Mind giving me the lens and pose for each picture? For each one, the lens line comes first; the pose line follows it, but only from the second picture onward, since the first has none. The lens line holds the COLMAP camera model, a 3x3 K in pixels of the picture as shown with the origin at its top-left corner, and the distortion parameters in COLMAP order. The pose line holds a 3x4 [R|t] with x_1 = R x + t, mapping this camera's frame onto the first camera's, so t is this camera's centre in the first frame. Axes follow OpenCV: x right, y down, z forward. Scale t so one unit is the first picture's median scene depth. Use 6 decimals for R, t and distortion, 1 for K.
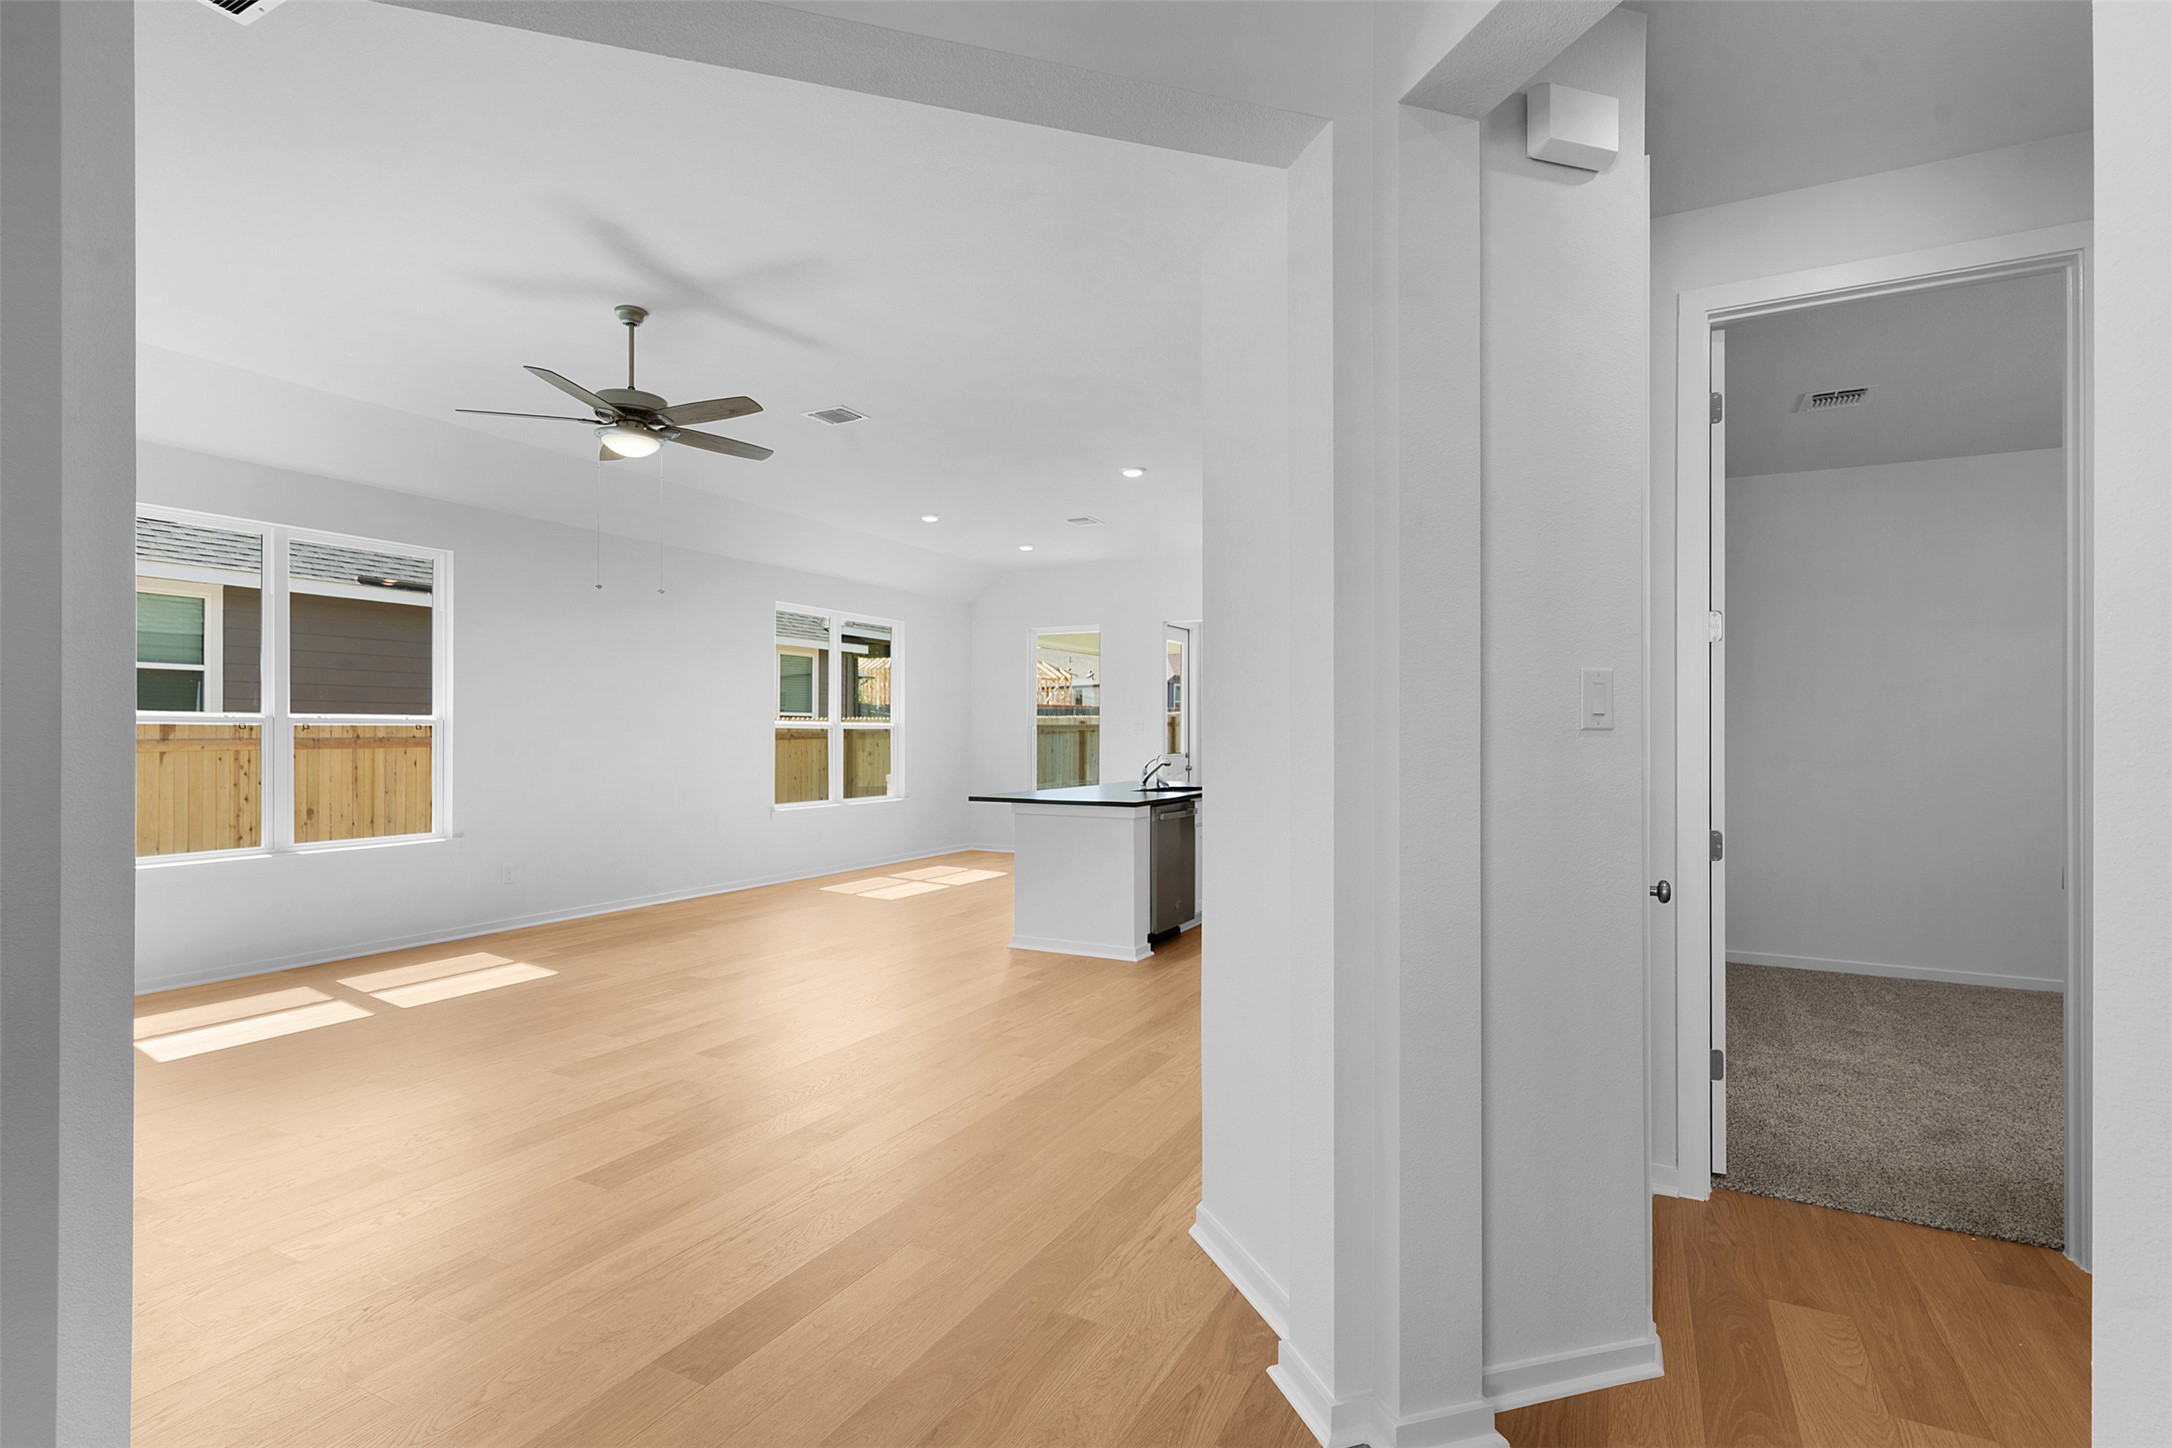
lens RADIAL K [[1043.2, 0, 1081.2], [0, 1043.2, 738.8], [0, 0, 1]] dist [0.005903, 0.000948]
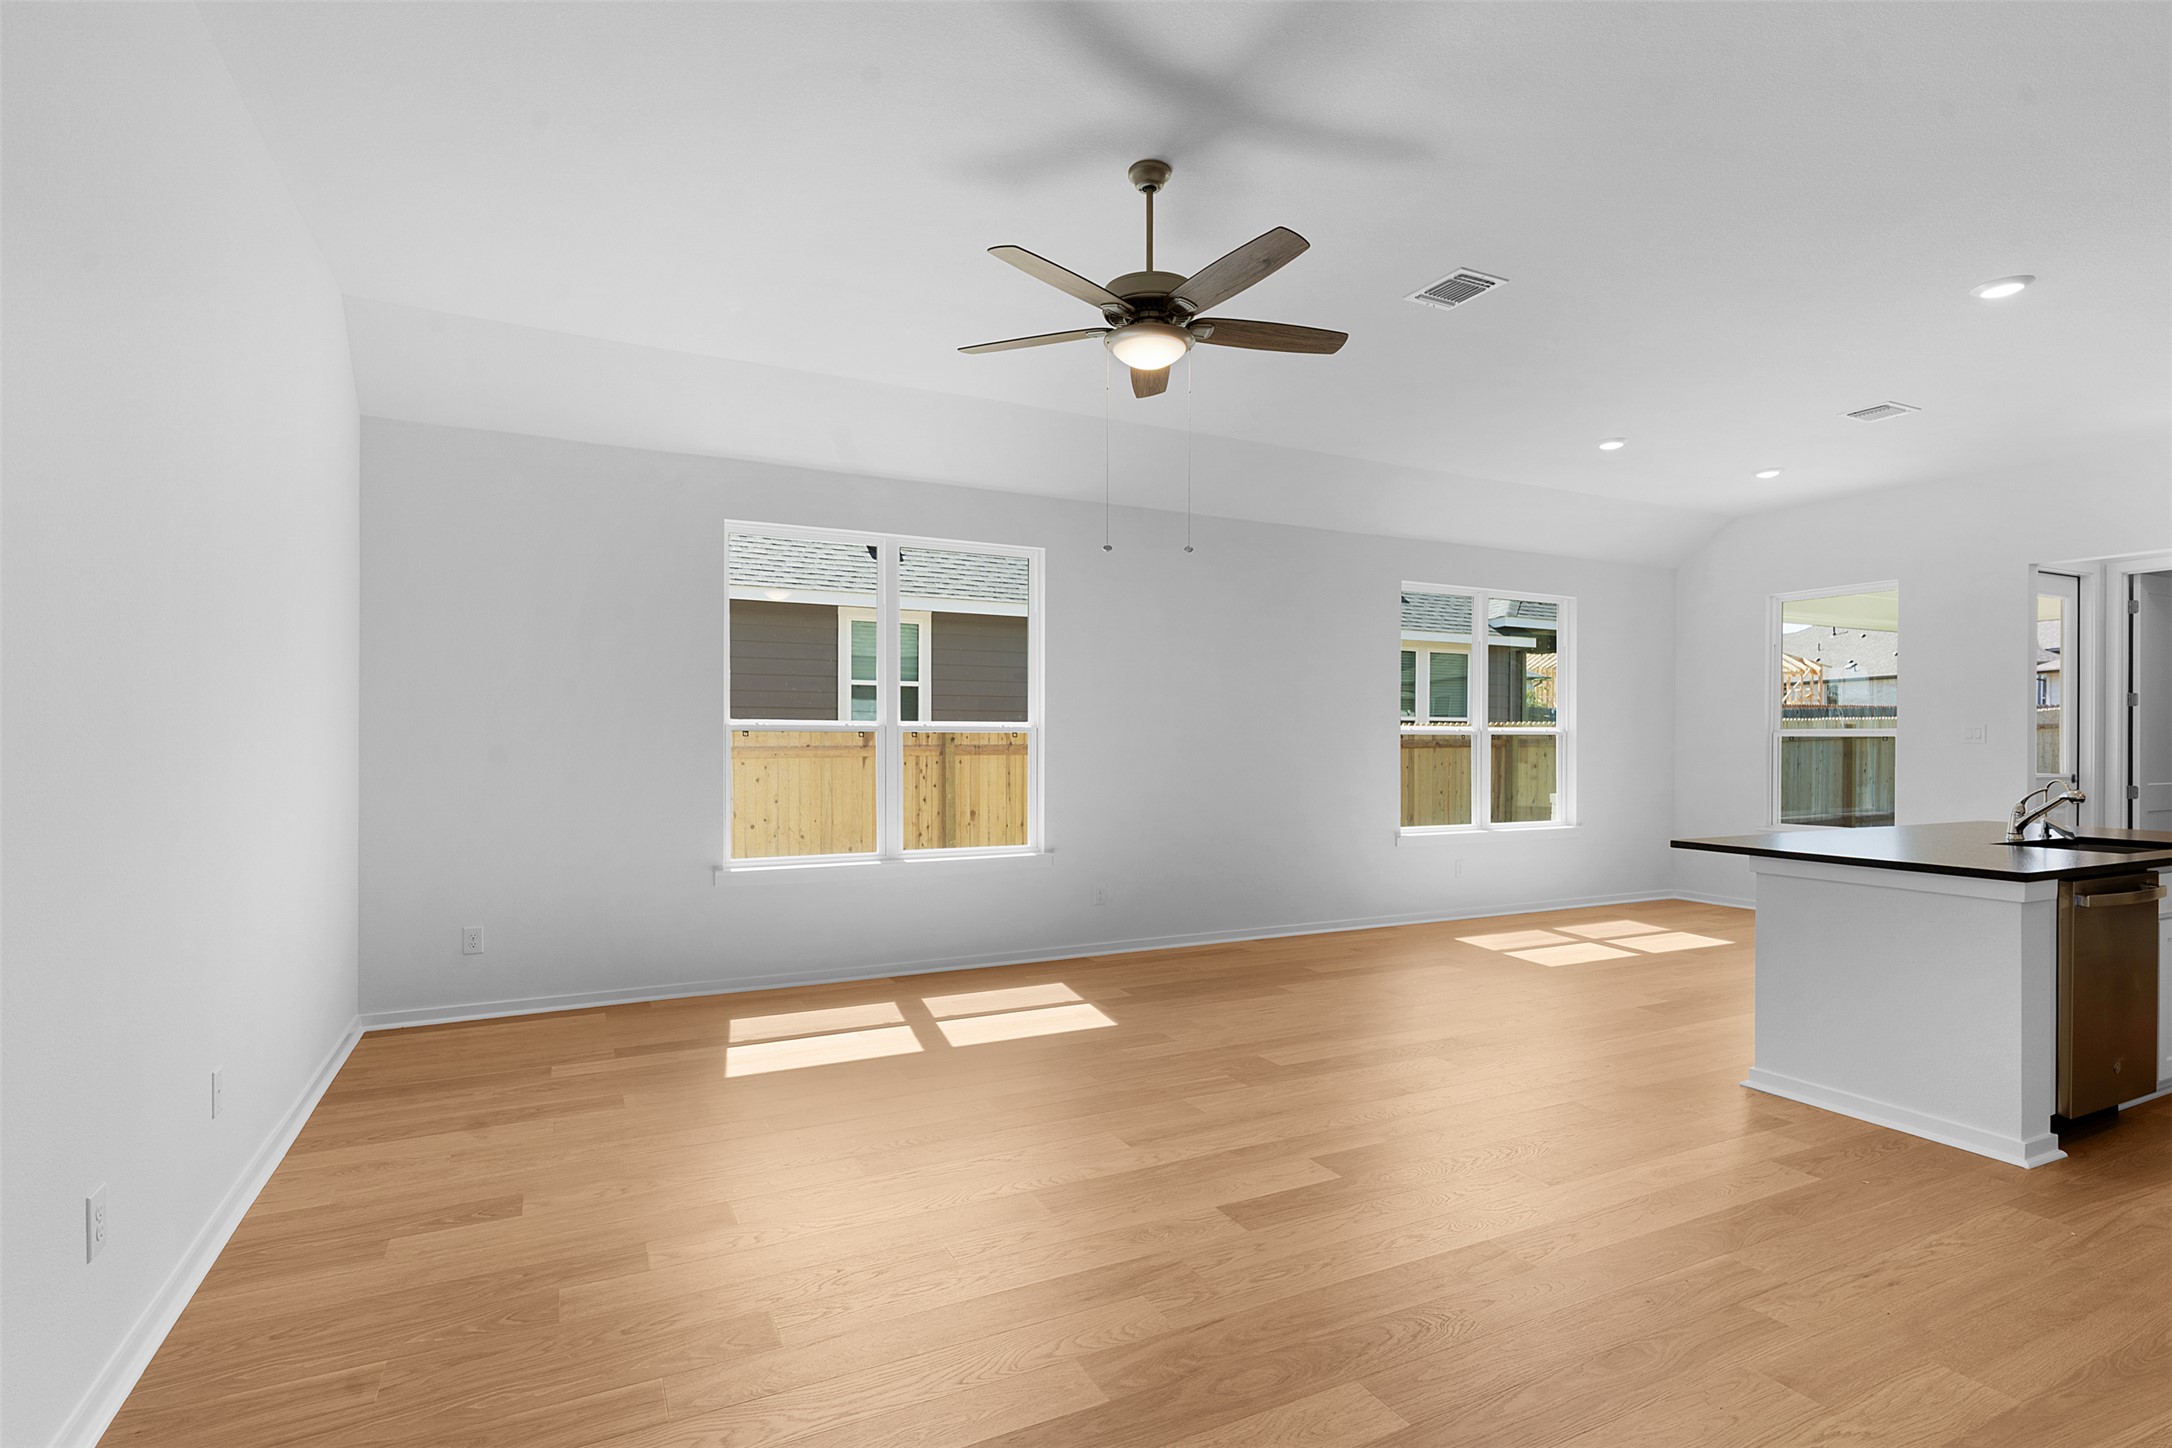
lens RADIAL K [[1043.2, 0, 1081.2], [0, 1043.2, 738.8], [0, 0, 1]] dist [0.005903, 0.000948]
pose [[0.813363, 0.001245, -0.581755, -0.025688], [-0.004858, 0.999977, -0.004652, -0.003079], [0.581736, 0.006610, 0.813351, 0.238389]]
